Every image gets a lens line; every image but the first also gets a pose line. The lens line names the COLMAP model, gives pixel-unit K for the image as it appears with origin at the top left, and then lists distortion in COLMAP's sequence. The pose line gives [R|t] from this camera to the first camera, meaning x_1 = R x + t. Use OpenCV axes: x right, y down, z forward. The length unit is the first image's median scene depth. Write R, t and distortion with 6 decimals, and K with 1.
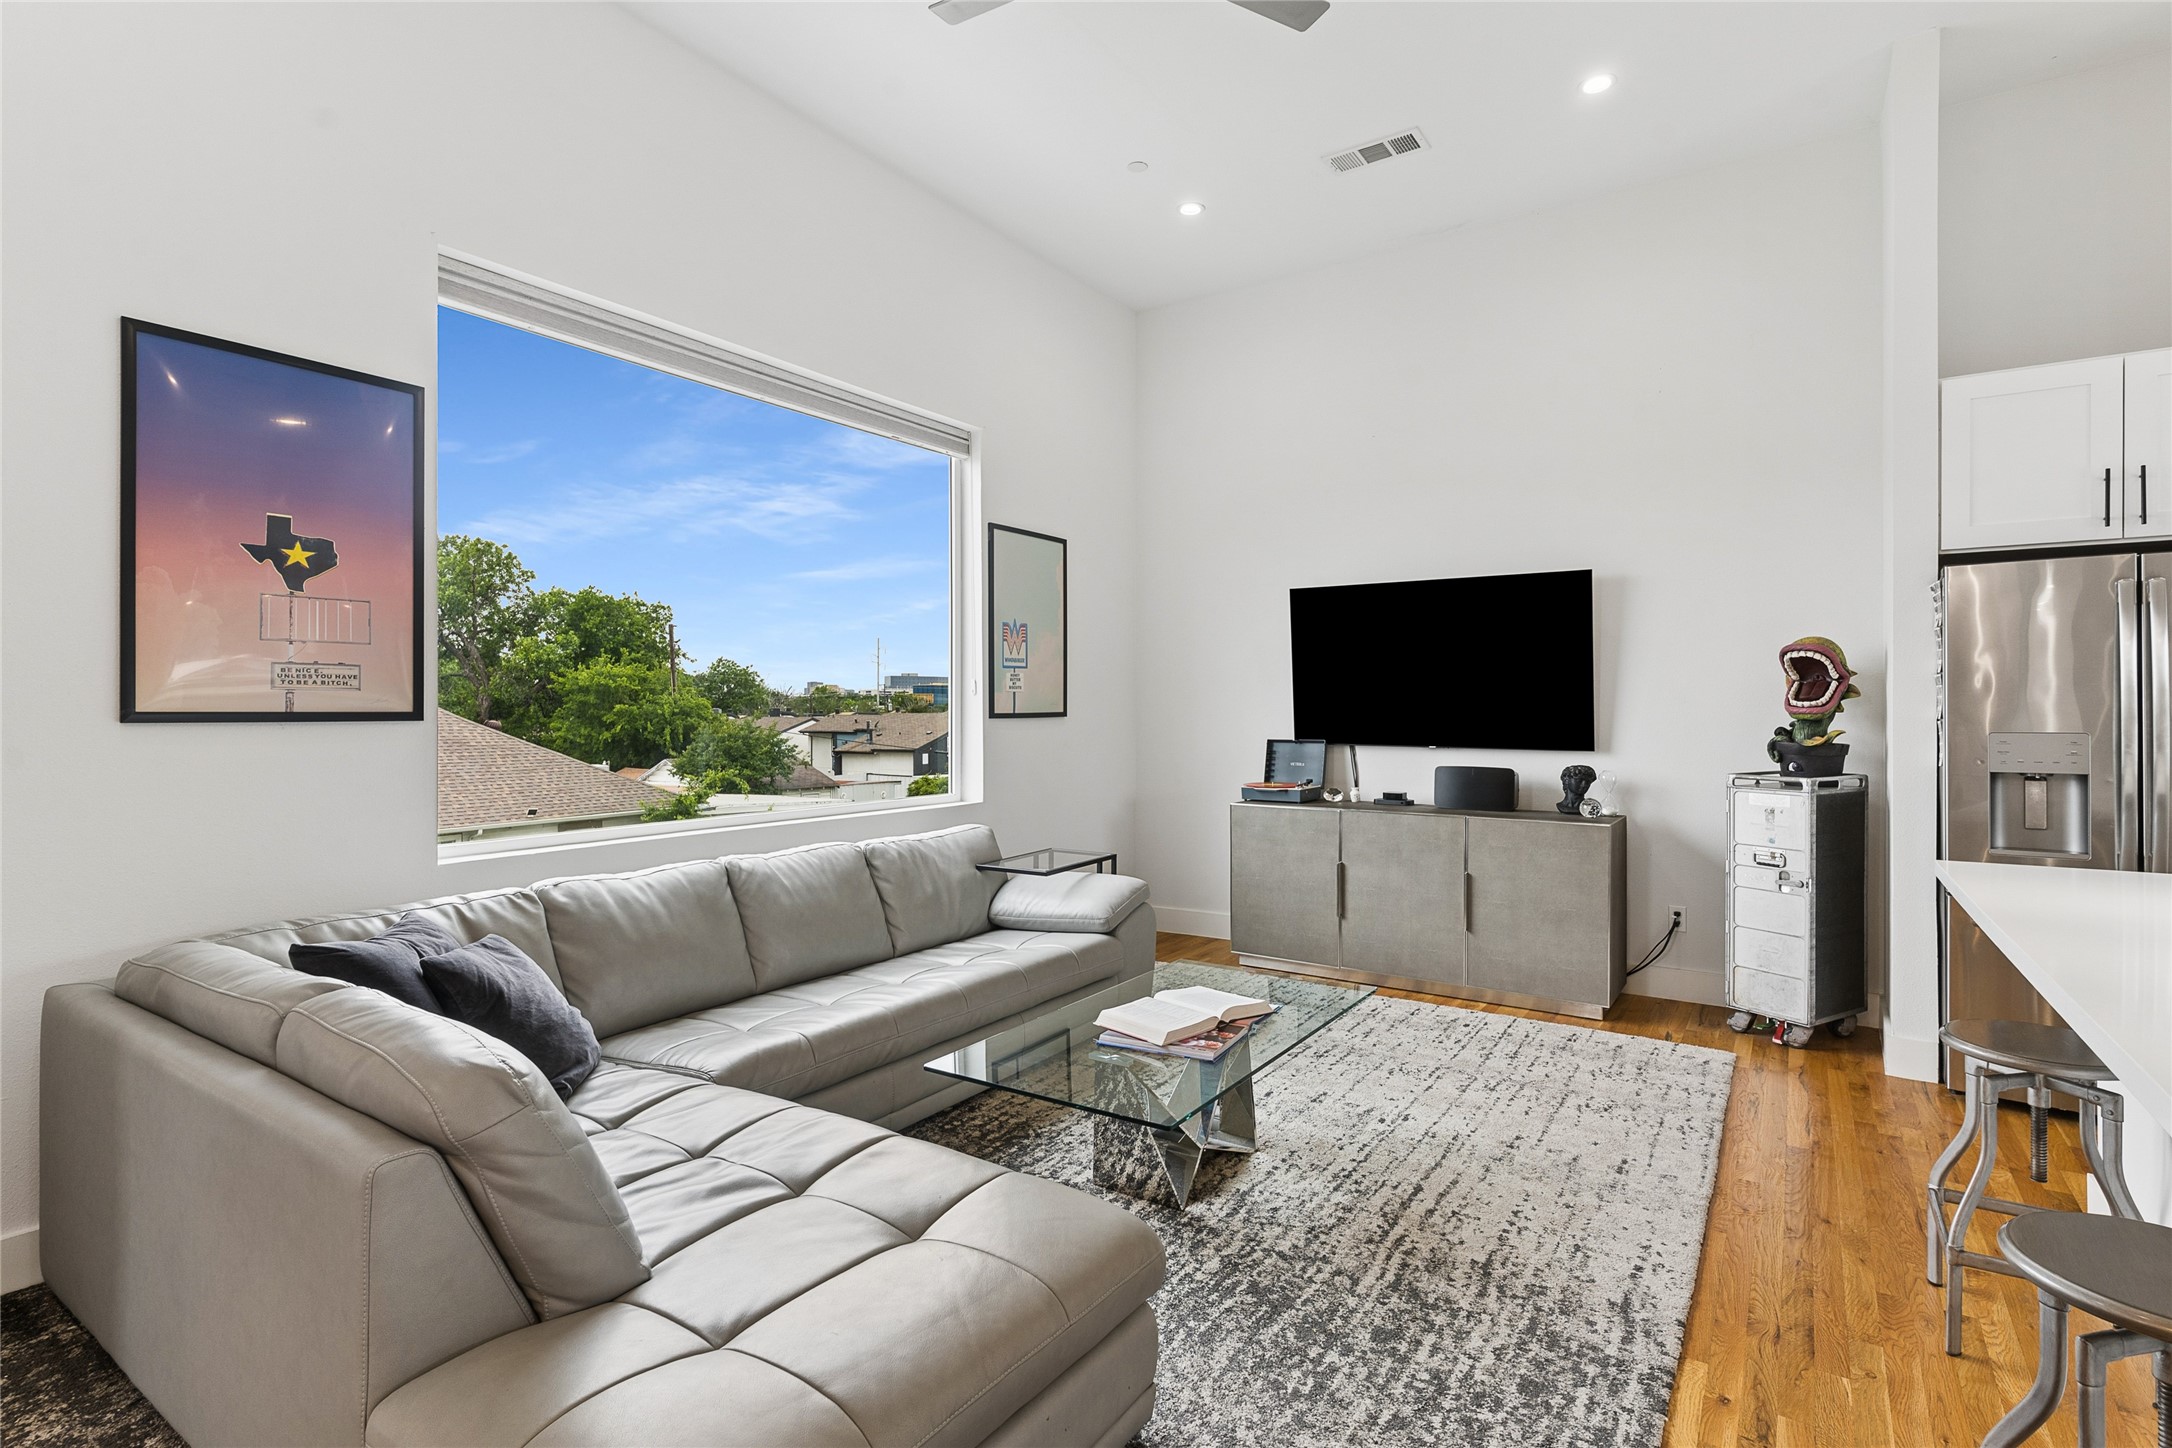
lens RADIAL K [[1040.9, 0, 1091.3], [0, 1040.9, 713.1], [0, 0, 1]] dist [-0.001690, -0.001861]
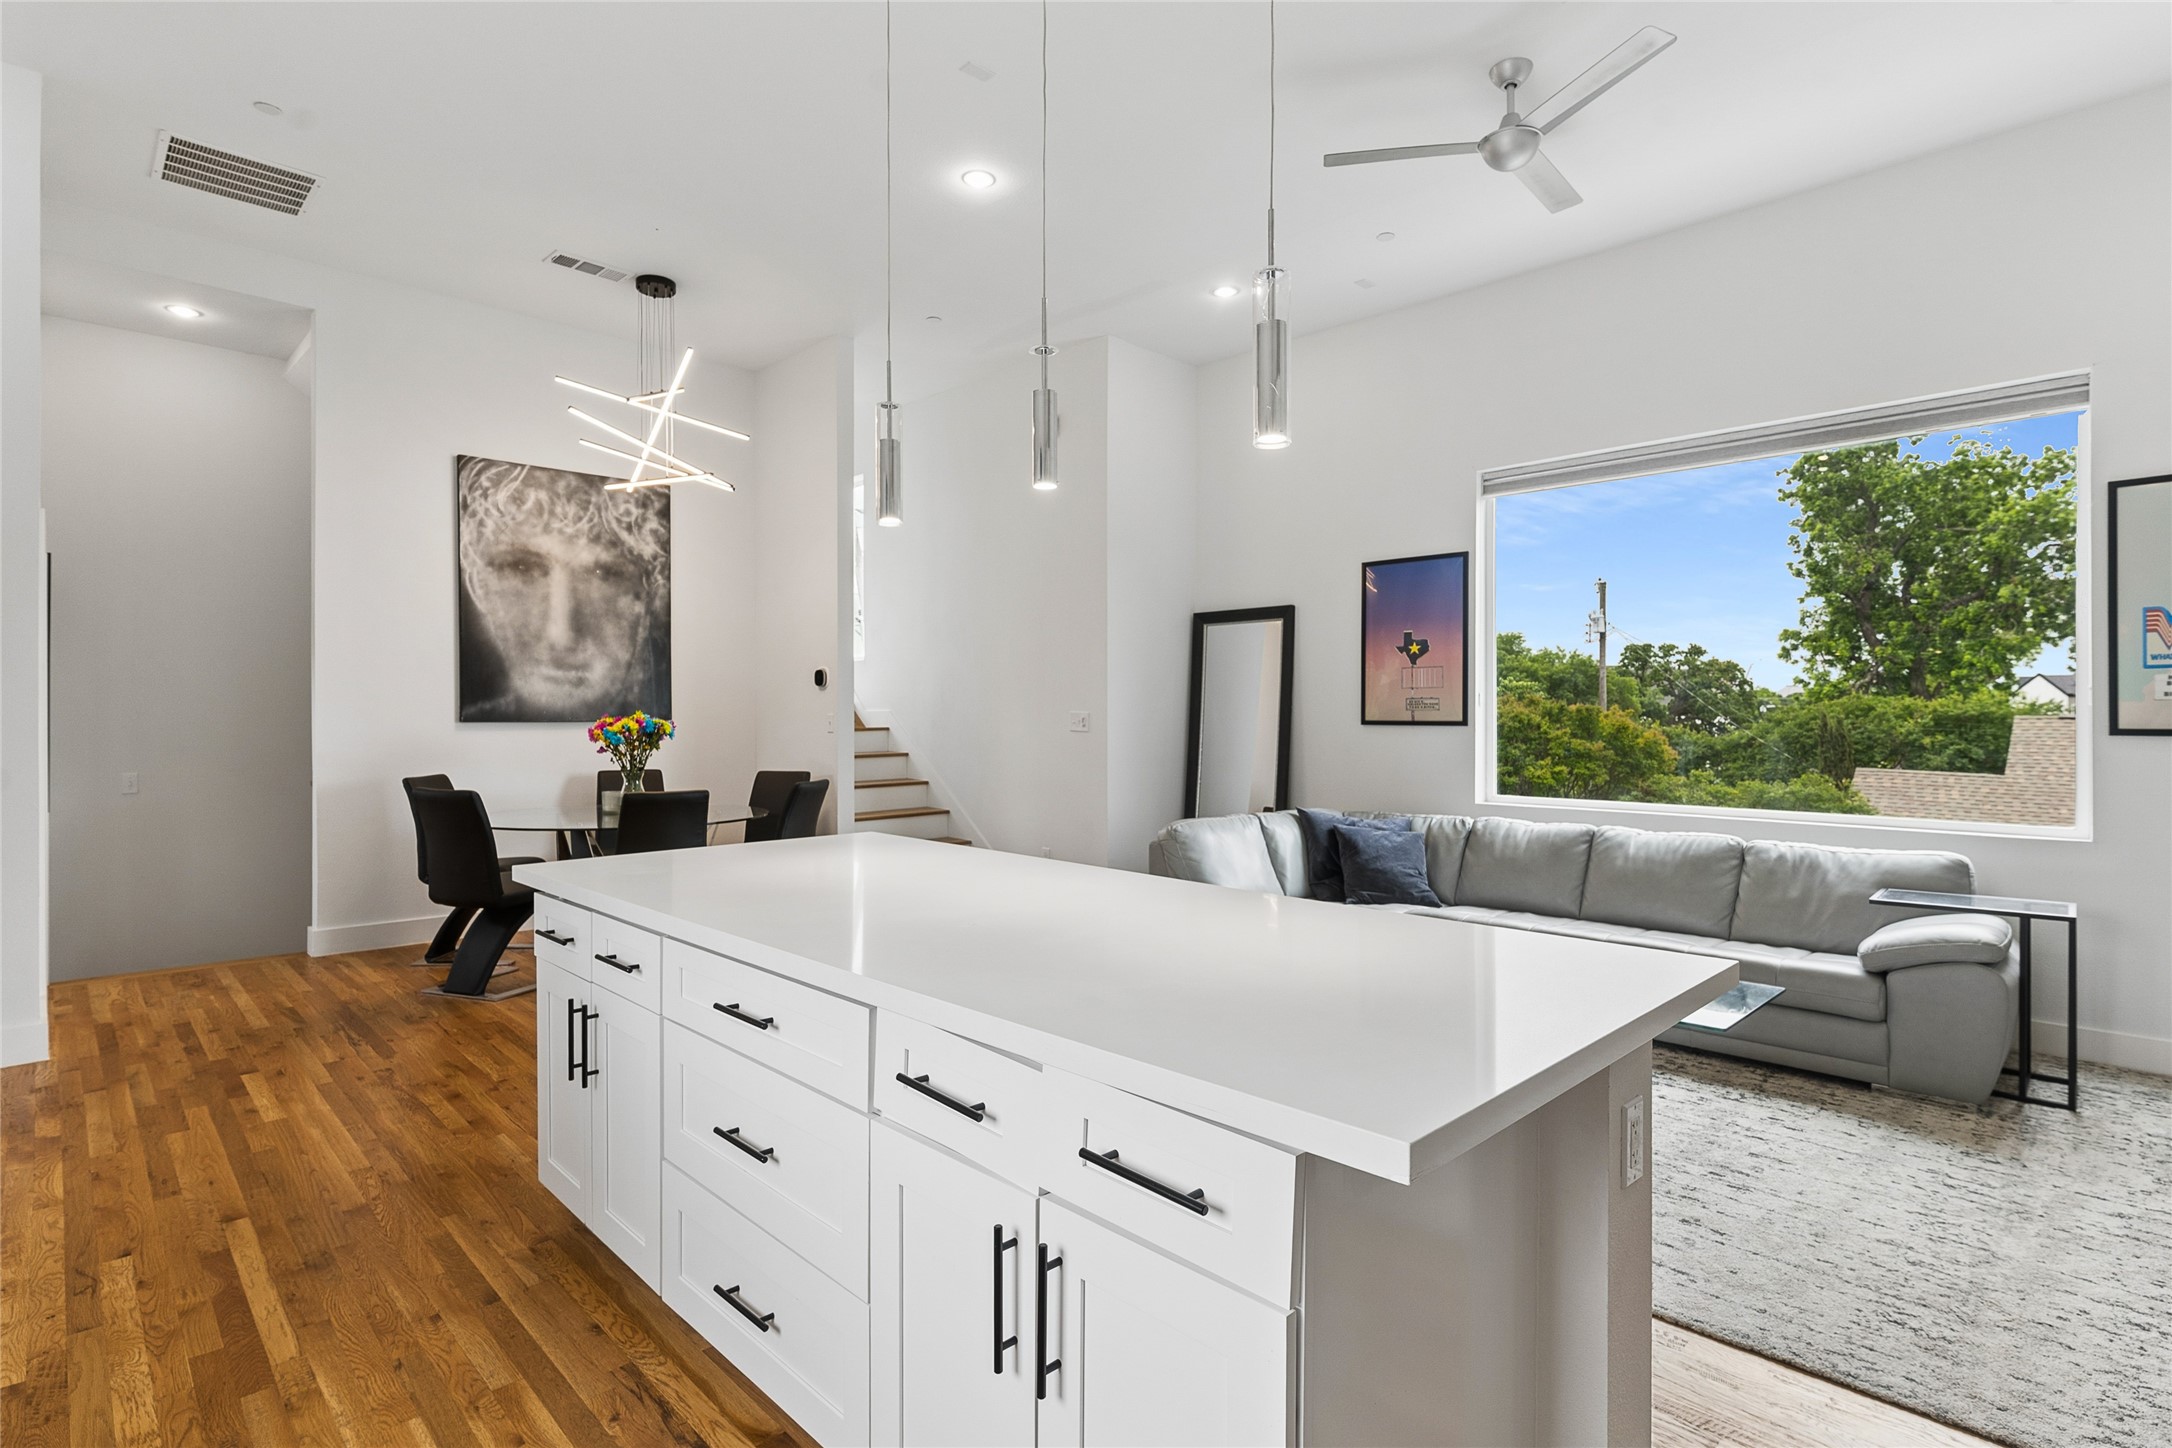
lens RADIAL K [[1063.7, 0, 1086.0], [0, 1063.7, 724.0], [0, 0, 1]] dist [0.002099, 0.000344]
pose [[-0.194020, 0.004460, -0.980987, 1.062740], [-0.008759, 0.999942, 0.006279, -0.001773], [0.980958, 0.009810, -0.193970, 0.523993]]
